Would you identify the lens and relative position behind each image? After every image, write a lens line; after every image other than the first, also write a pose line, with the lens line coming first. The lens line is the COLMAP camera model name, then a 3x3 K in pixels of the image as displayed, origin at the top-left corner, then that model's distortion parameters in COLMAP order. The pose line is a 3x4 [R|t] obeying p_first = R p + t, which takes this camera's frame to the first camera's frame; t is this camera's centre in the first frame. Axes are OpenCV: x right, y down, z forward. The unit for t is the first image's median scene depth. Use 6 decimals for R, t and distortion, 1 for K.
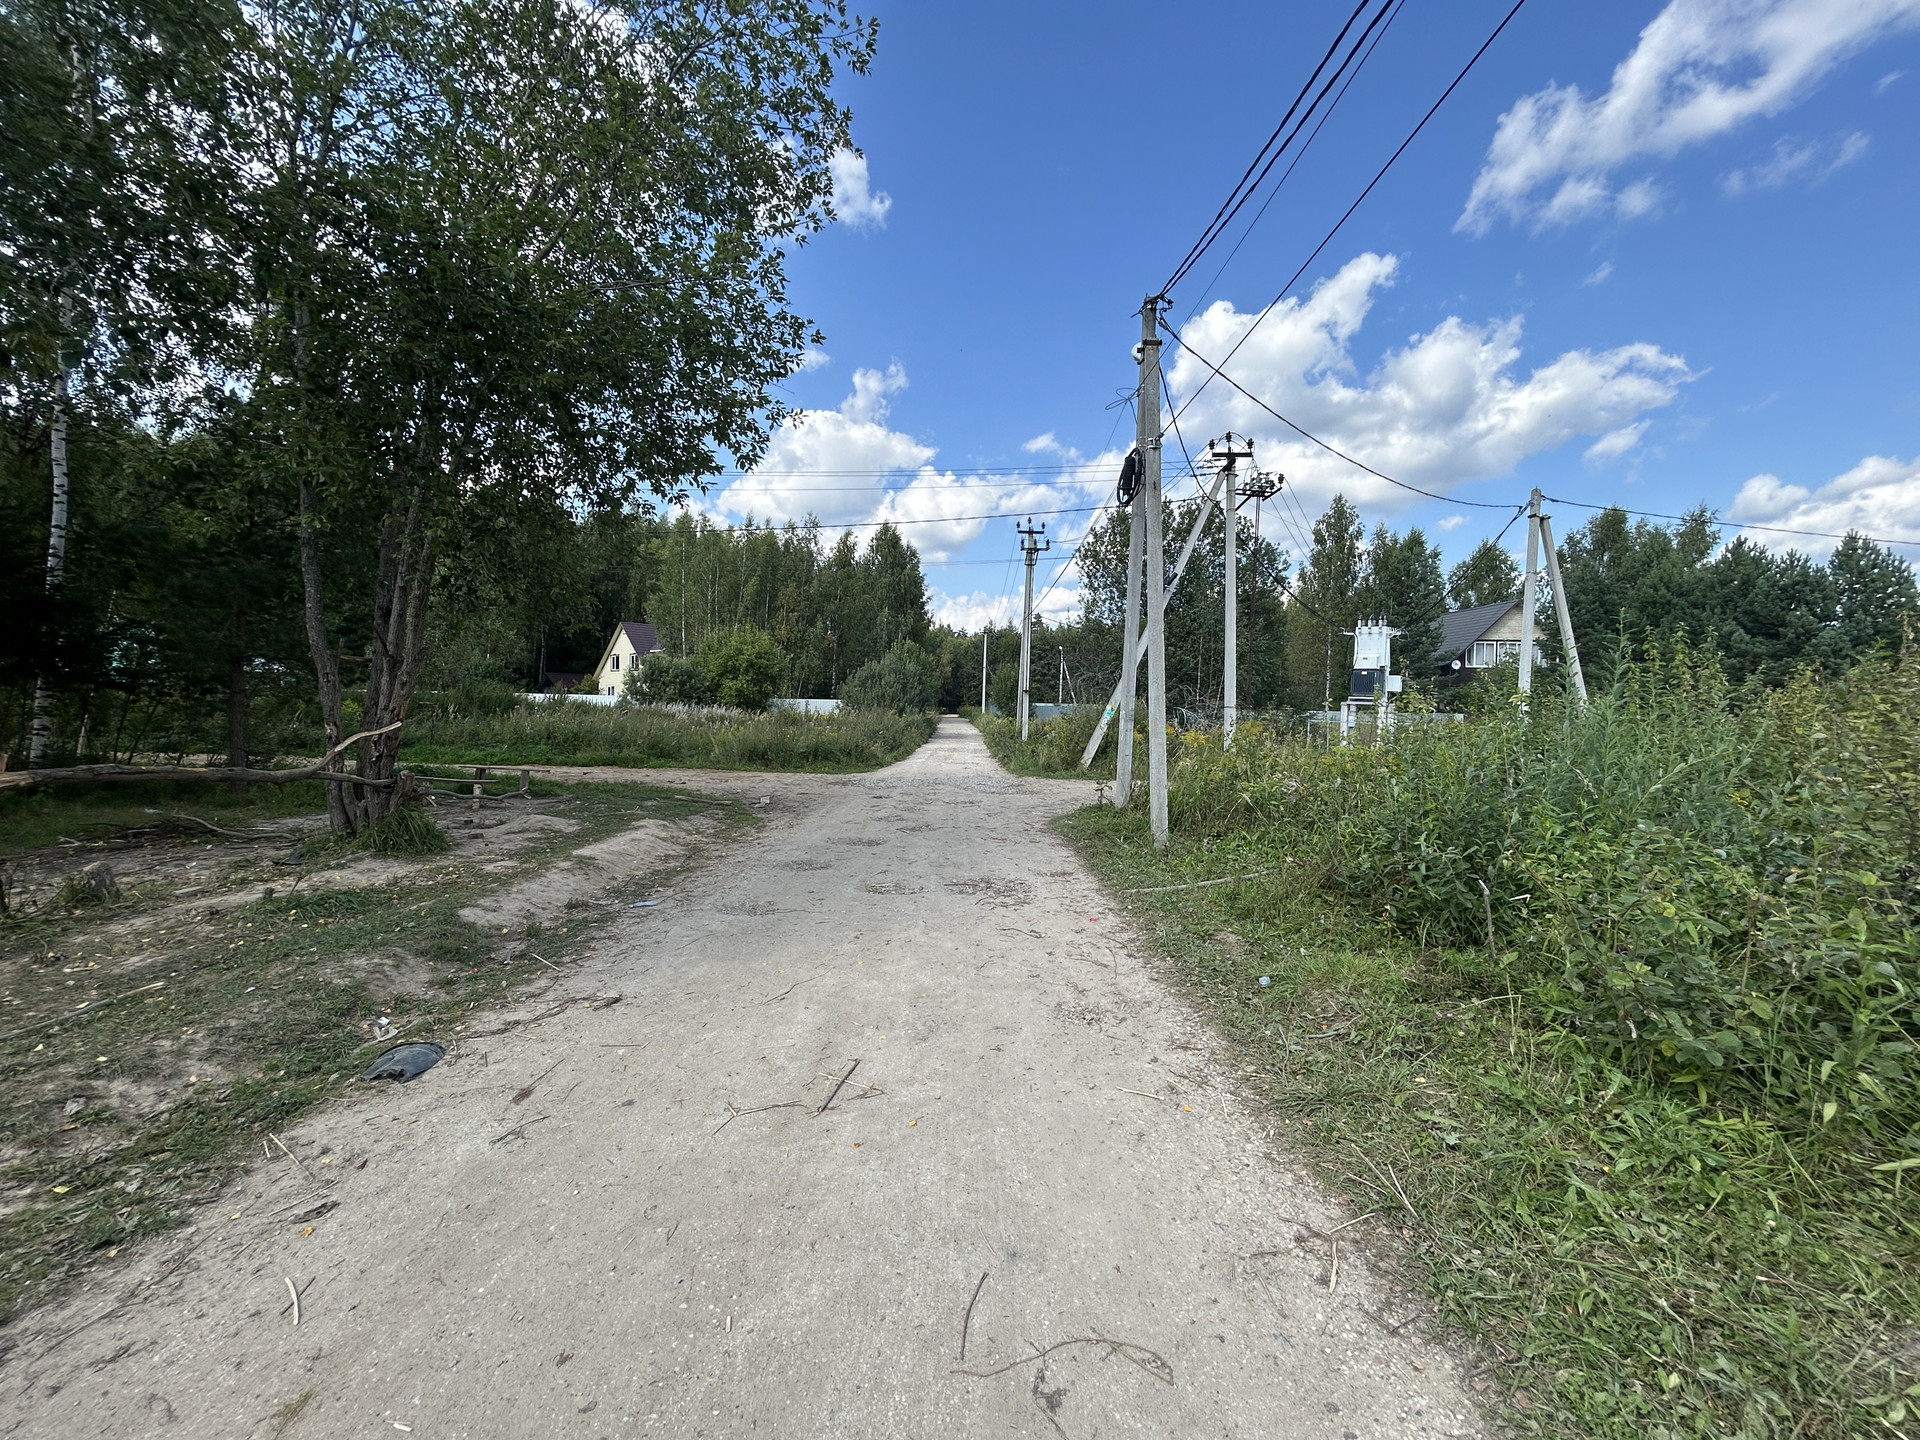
lens RADIAL K [[767.8, 0, 960.3], [0, 767.8, 713.9], [0, 0, 1]] dist [-0.000335, -0.000560]
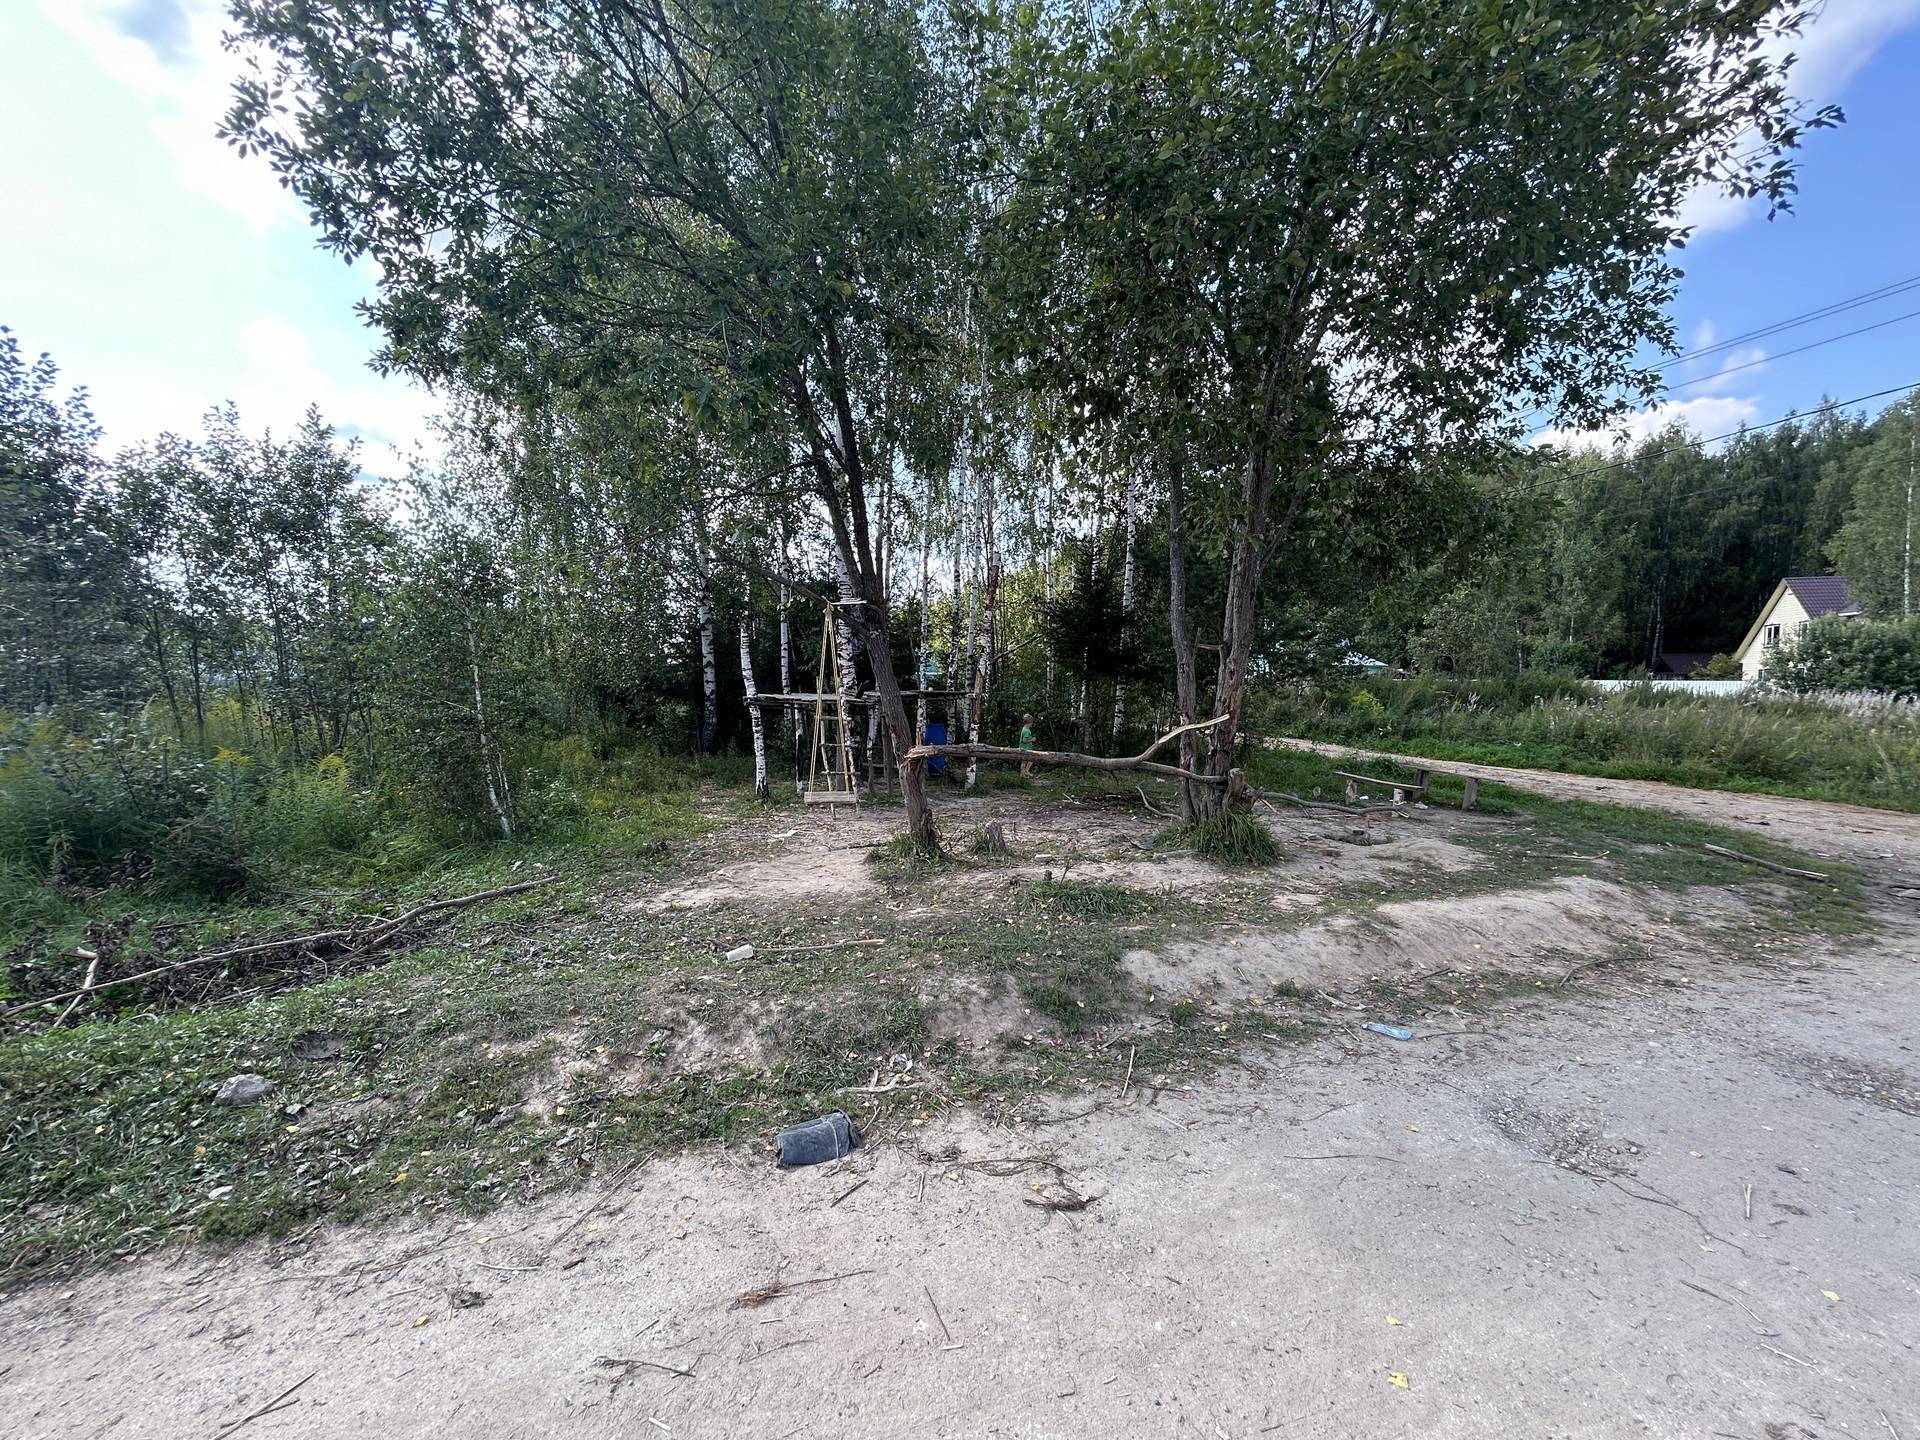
lens RADIAL K [[767.8, 0, 959.0], [0, 767.8, 712.1], [0, 0, 1]] dist [-0.000335, -0.000560]
pose [[0.307754, 0.021891, -0.951214, 0.038882], [-0.010636, 0.999752, 0.019567, -0.006906], [0.951406, 0.004095, 0.307911, 0.398731]]
